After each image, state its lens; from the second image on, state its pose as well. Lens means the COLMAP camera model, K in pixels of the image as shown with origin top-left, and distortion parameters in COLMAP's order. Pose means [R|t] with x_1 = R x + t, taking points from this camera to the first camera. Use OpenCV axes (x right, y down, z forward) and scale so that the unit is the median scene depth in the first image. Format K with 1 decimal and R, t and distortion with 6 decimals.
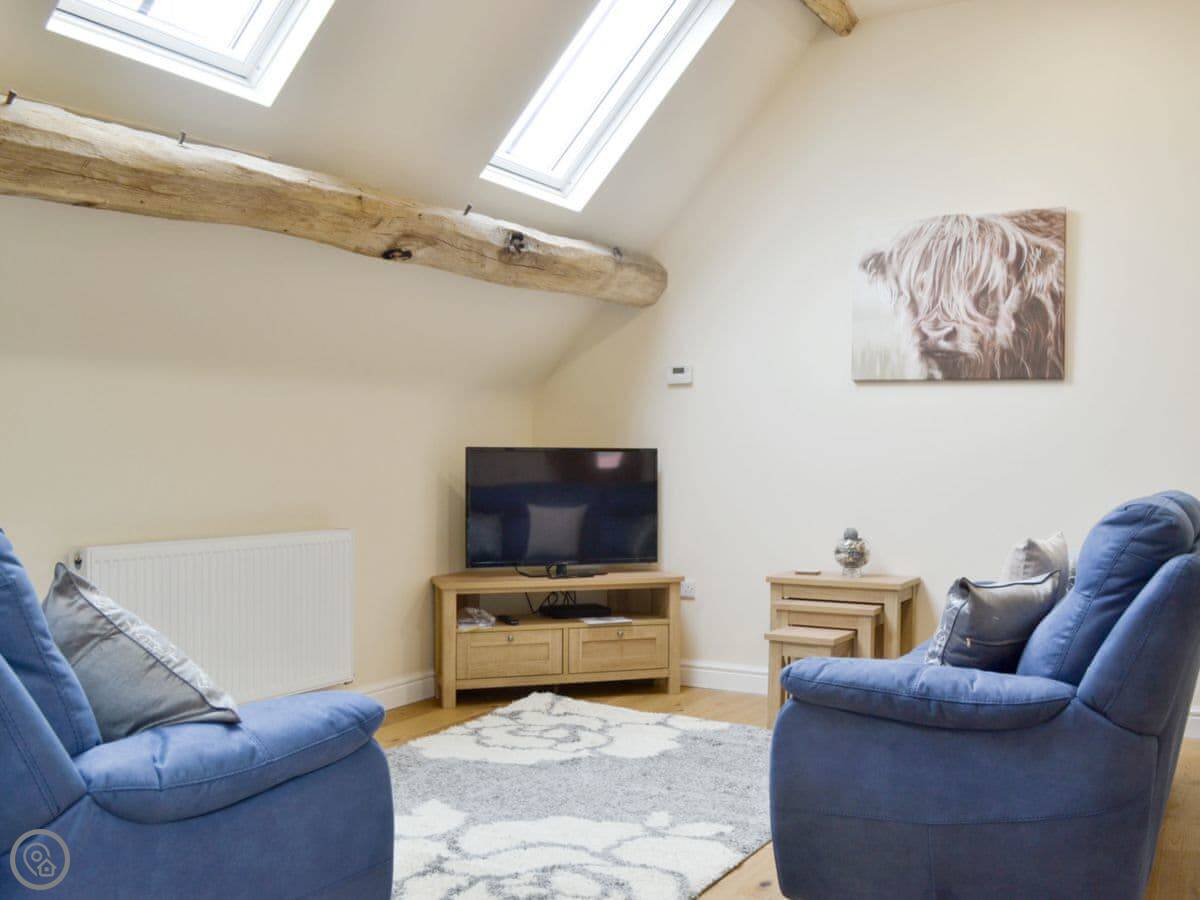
lens RADIAL K [[1182.1, 0, 600.0], [0, 1182.1, 450.0], [0, 0, 1]] dist [-0.058939, -0.008790]
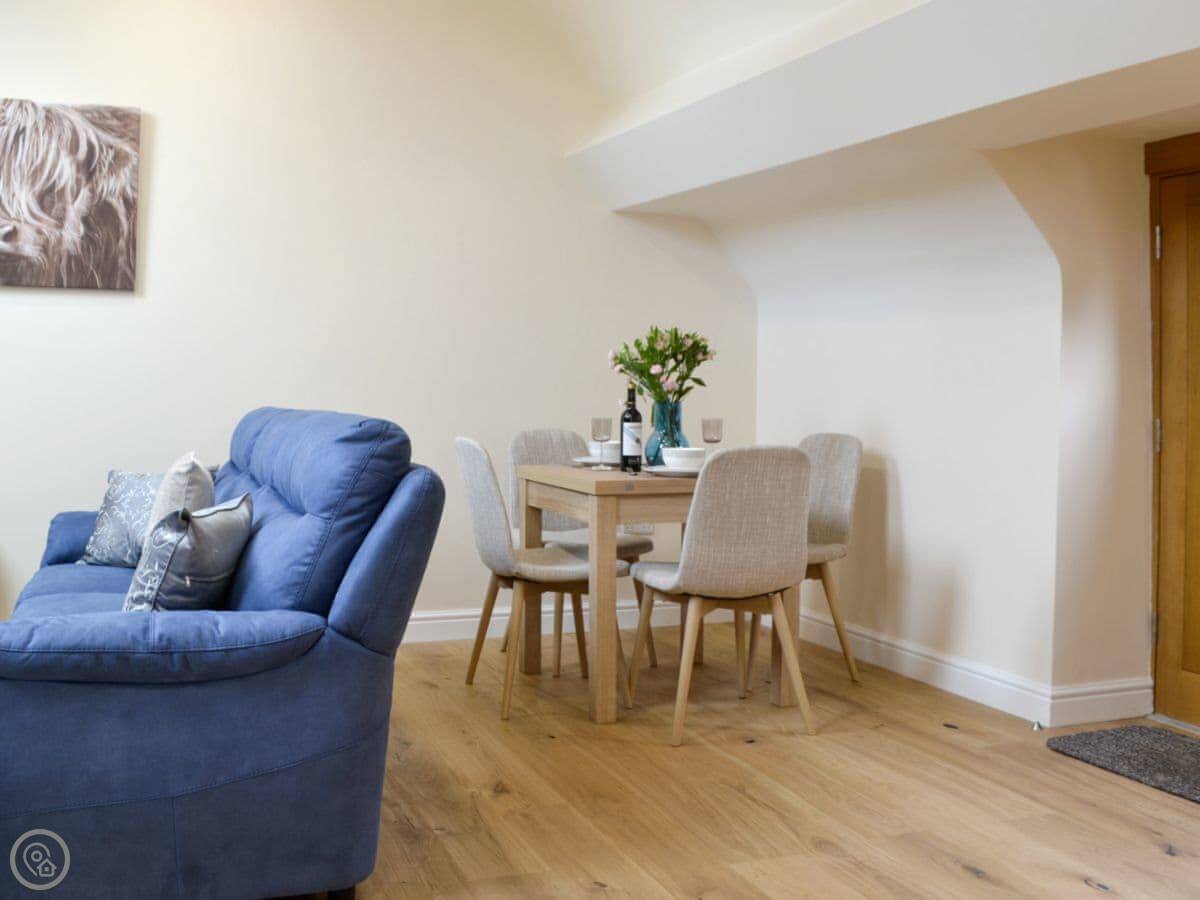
lens RADIAL K [[1198.0, 0, 595.5], [0, 1198.0, 414.4], [0, 0, 1]] dist [-0.090622, -0.002388]
pose [[0.667217, -0.020353, 0.744585, -0.066790], [-0.008377, 0.999358, 0.034824, 0.002565], [-0.744816, -0.029472, 0.666619, 0.087458]]
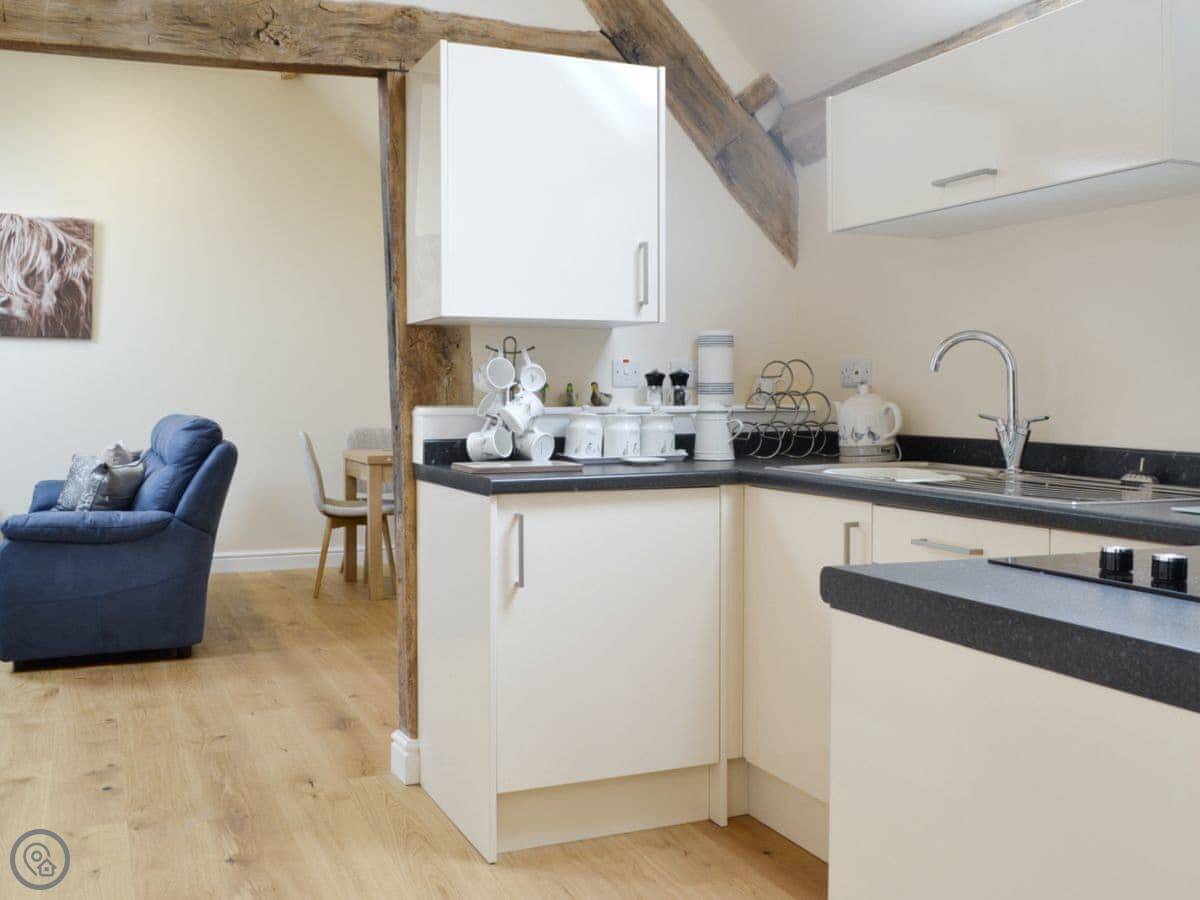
lens RADIAL K [[1034.4, 0, 596.5], [0, 1034.4, 412.9], [0, 0, 1]] dist [-0.045338, -0.006263]
pose [[0.611093, -0.019049, 0.791330, -0.222177], [-0.003823, 0.999628, 0.027015, -0.006034], [-0.791550, -0.019534, 0.610792, -0.262164]]
